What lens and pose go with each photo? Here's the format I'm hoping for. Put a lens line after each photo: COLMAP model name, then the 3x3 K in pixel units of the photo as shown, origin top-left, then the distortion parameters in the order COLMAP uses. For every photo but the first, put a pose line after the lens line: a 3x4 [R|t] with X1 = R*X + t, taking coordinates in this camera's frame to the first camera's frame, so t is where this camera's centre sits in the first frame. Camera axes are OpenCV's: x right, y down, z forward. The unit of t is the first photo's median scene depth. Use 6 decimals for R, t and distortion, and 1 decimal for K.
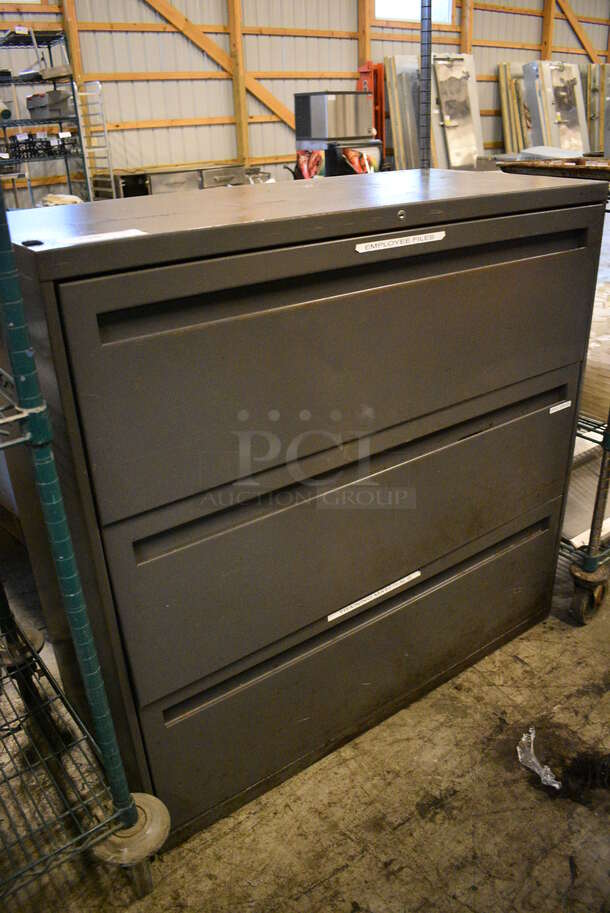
lens RADIAL K [[692.8, 0, 303.0], [0, 692.8, 466.1], [0, 0, 1]] dist [-0.089898, -0.011486]
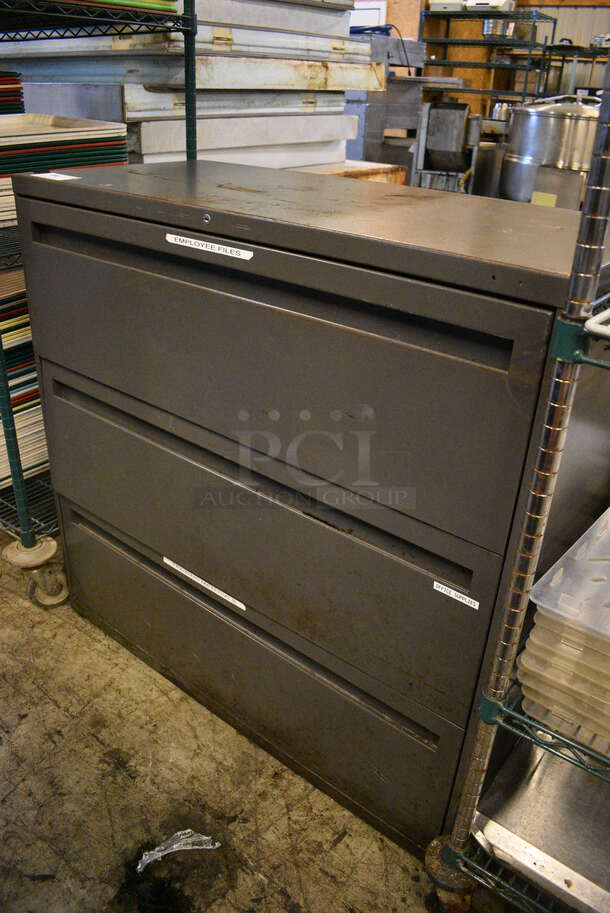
lens RADIAL K [[714.3, 0, 281.1], [0, 714.3, 456.0], [0, 0, 1]] dist [-0.115848, 0.032597]
pose [[0.250528, 0.507469, -0.824446, 0.875929], [-0.464609, 0.810149, 0.357486, -0.379260], [0.849337, 0.293485, 0.438740, 0.570642]]
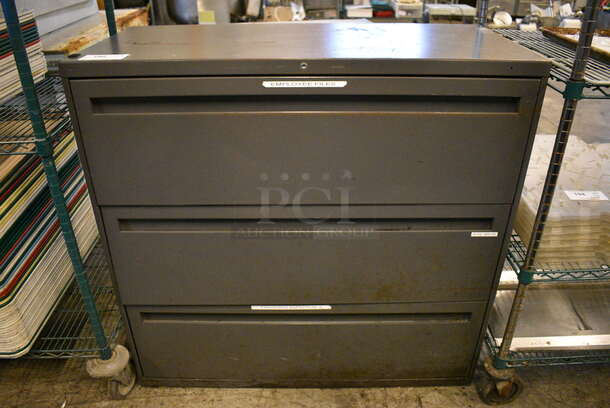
lens RADIAL K [[477.3, 0, 305.0], [0, 477.3, 204.0], [0, 0, 1]] dist [-0.115848, 0.032597]
pose [[0.814388, 0.324478, -0.481130, 0.538779], [-0.284920, 0.945837, 0.155607, -0.189837], [0.505562, 0.010359, 0.862728, 0.120794]]
